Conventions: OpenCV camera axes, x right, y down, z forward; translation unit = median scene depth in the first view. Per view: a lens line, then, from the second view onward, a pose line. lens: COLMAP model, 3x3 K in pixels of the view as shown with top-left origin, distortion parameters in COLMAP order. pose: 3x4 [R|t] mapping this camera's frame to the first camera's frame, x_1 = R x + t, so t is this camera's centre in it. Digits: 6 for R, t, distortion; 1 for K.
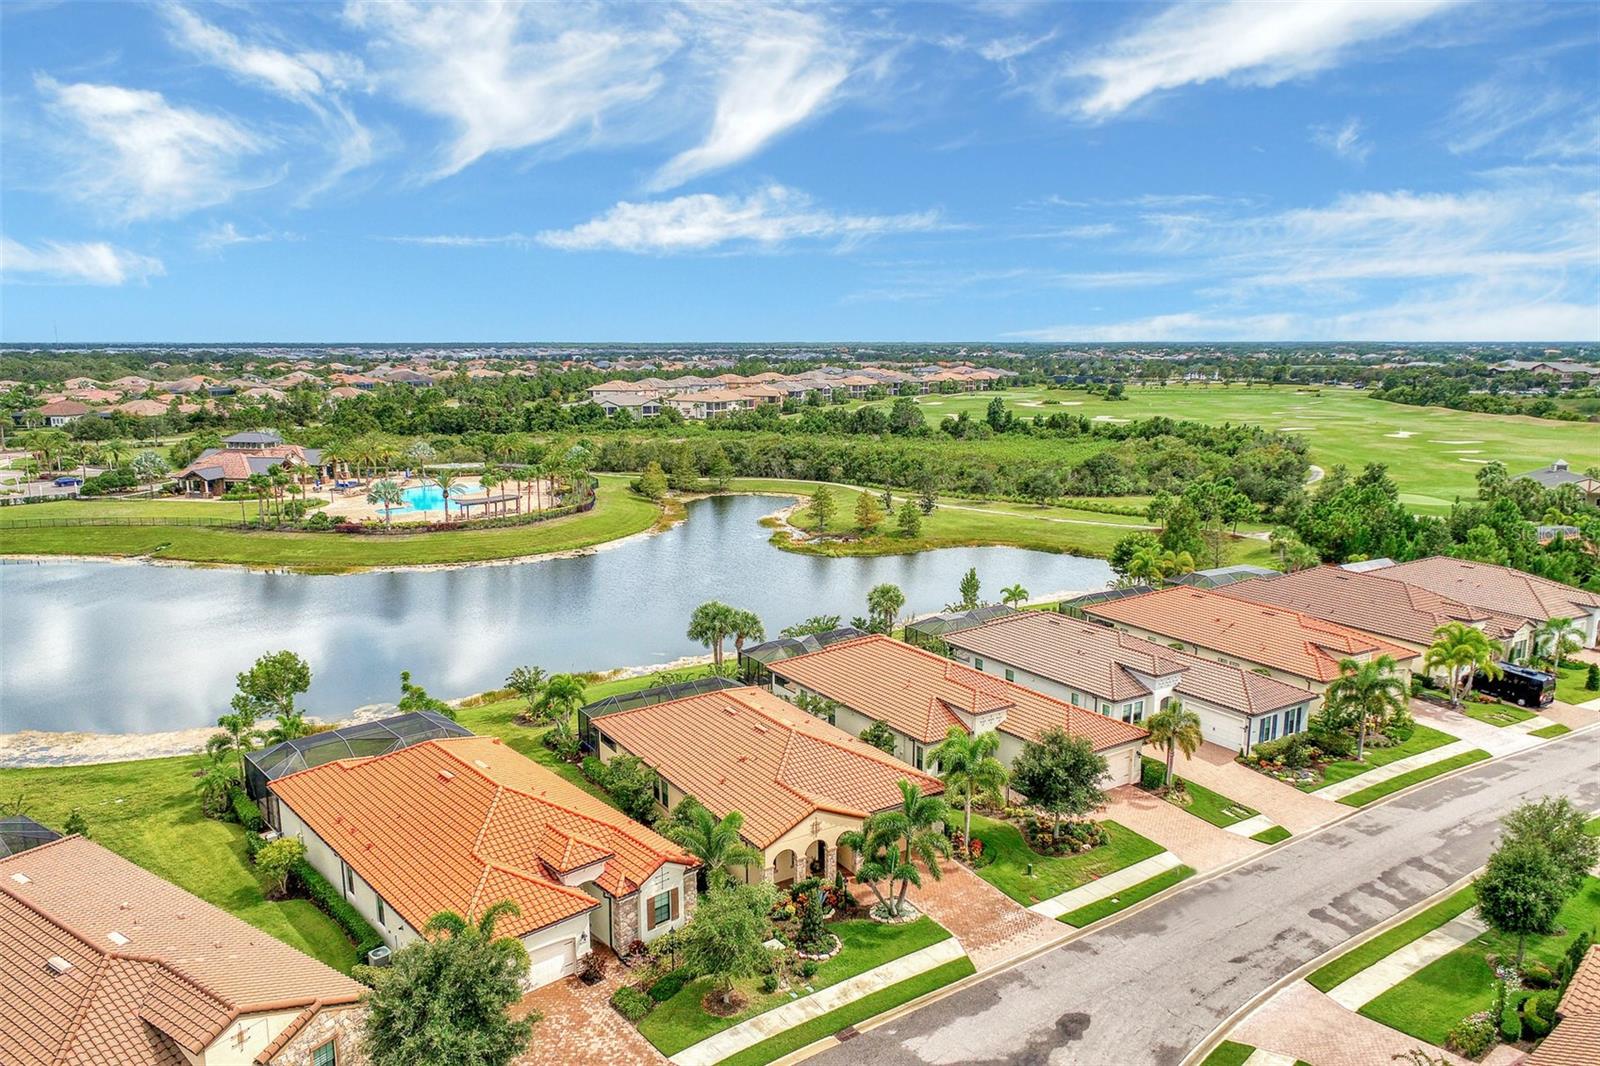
lens RADIAL K [[1074.6, 0, 800.0], [0, 1074.6, 533.0], [0, 0, 1]] dist [-0.007814, -0.002673]
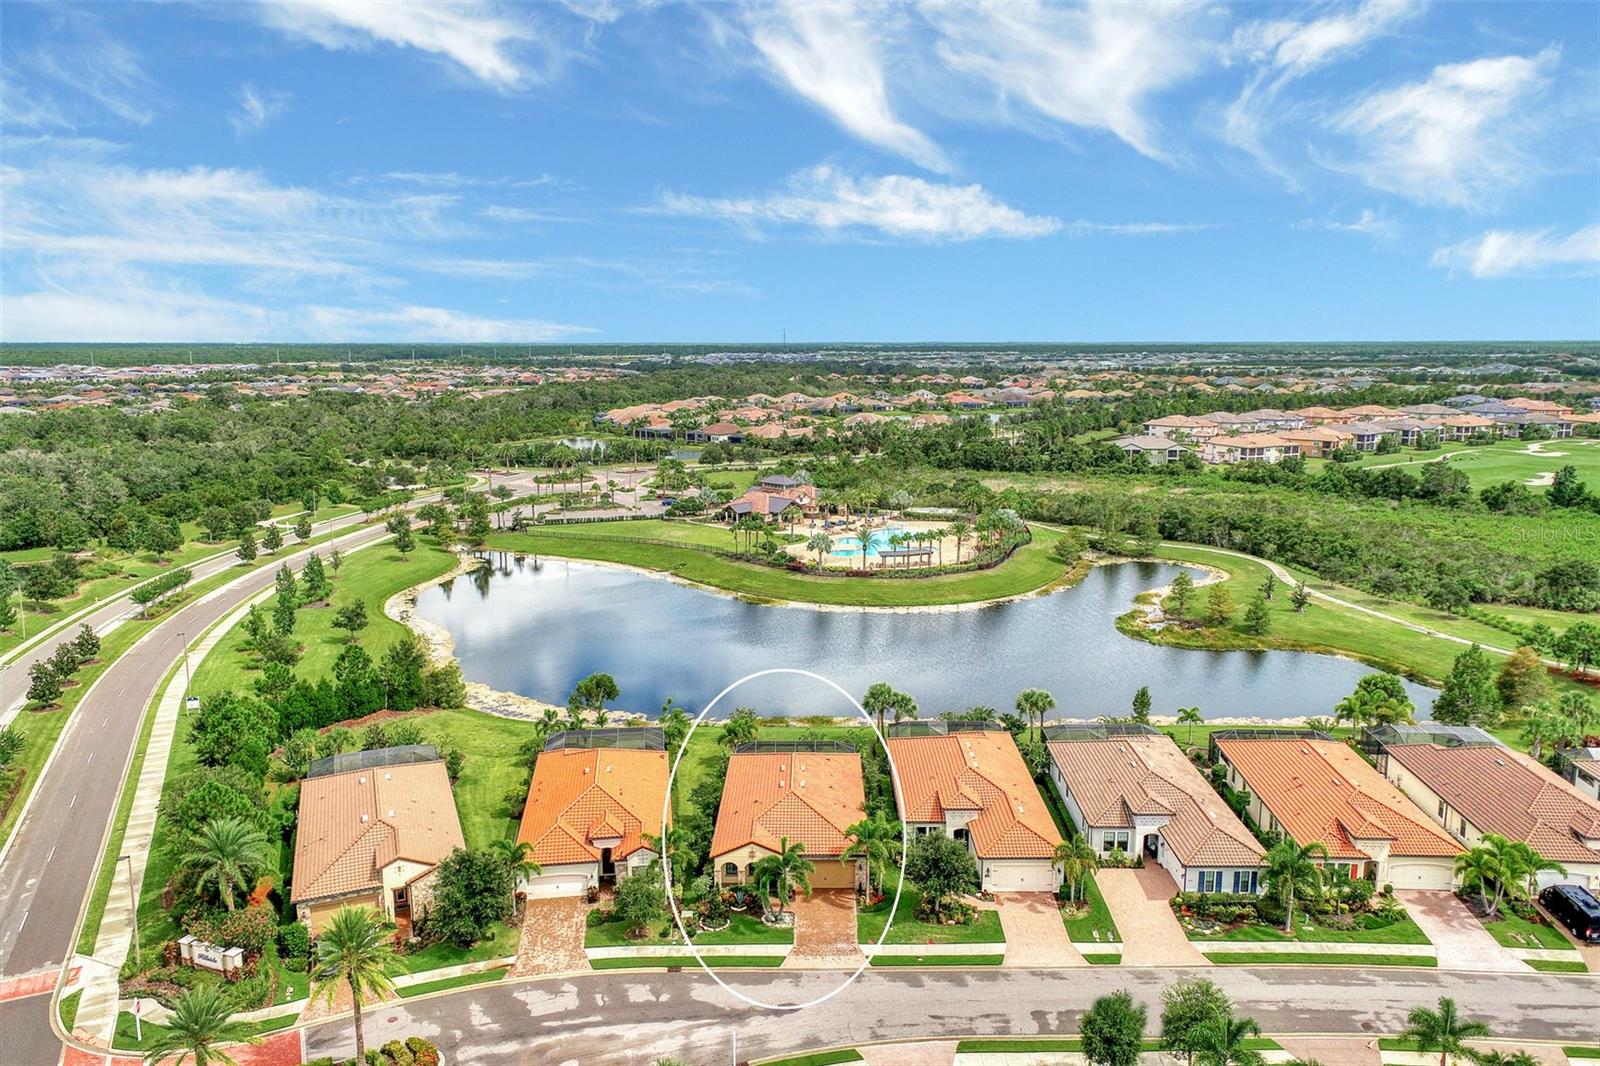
lens RADIAL K [[1074.6, 0, 800.0], [0, 1074.6, 533.0], [0, 0, 1]] dist [-0.007814, -0.002673]
pose [[0.830580, 0.090983, -0.549417, 0.659890], [-0.091261, 0.995464, 0.026884, -0.177254], [0.549371, 0.027811, 0.835116, -0.207604]]
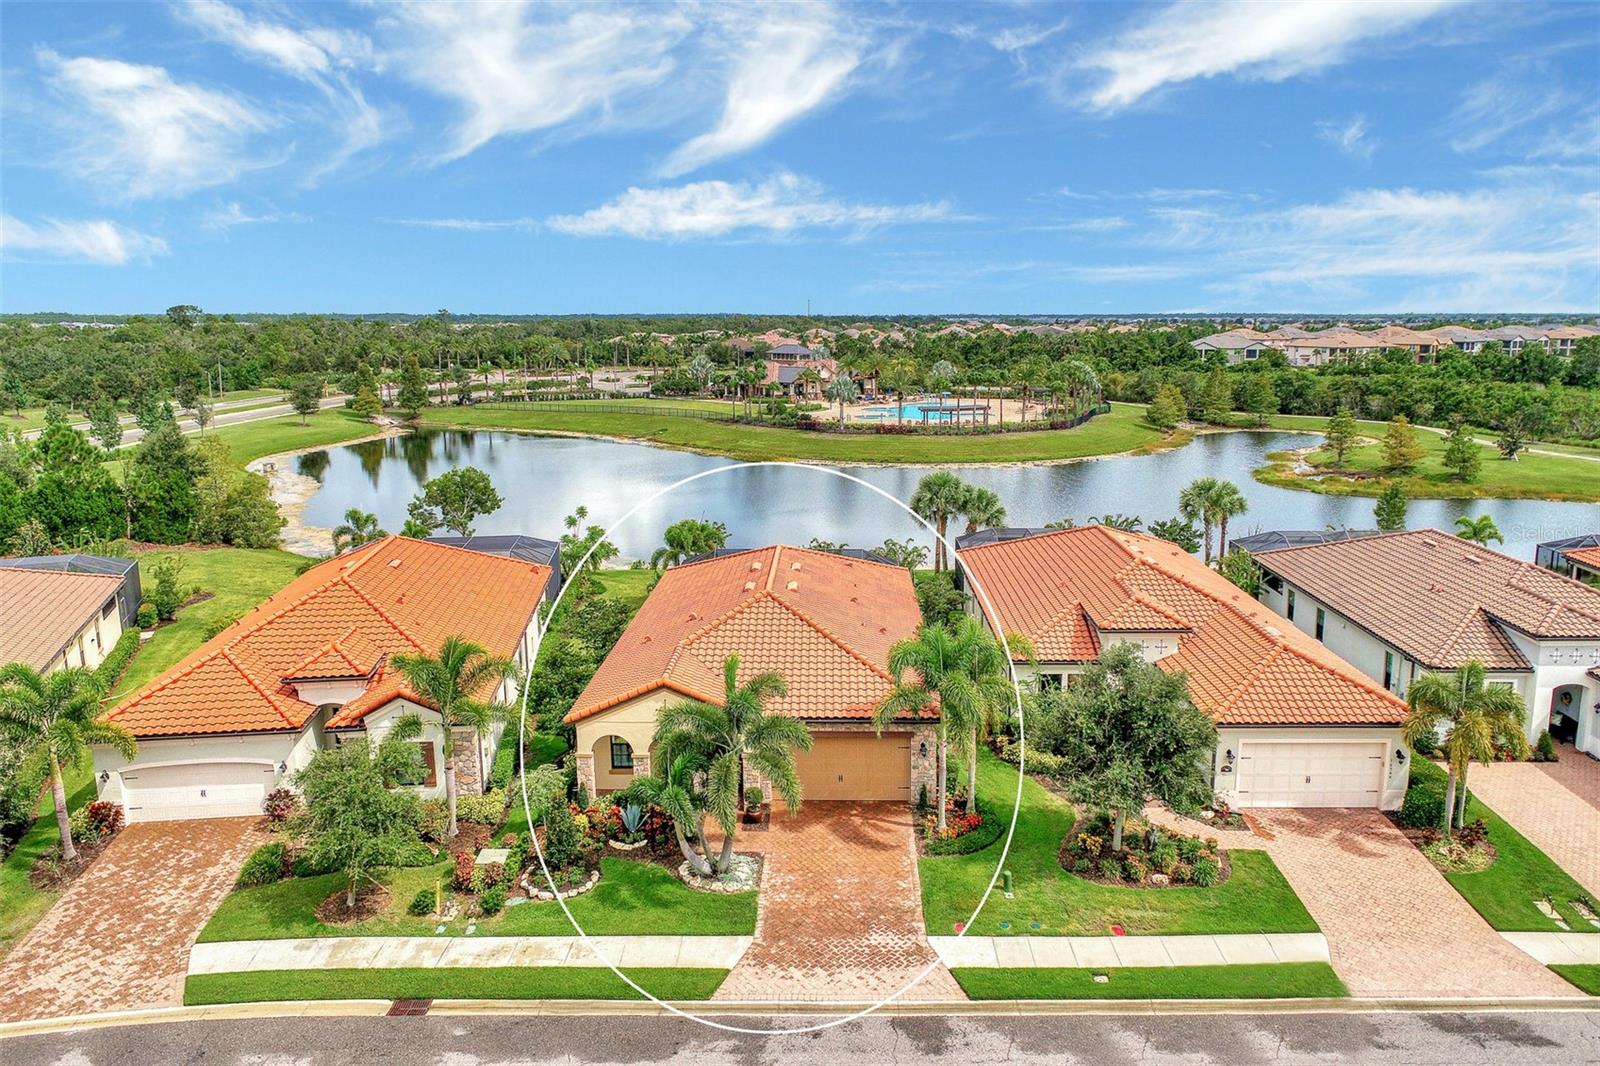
lens RADIAL K [[1090.0, 0, 826.6], [0, 1090.0, 467.9], [0, 0, 1]] dist [-0.009243, 0.002058]
pose [[0.831304, 0.075462, -0.550672, 0.335740], [-0.094850, 0.995469, -0.006772, 0.087938], [0.547665, 0.057861, 0.834695, 0.362307]]
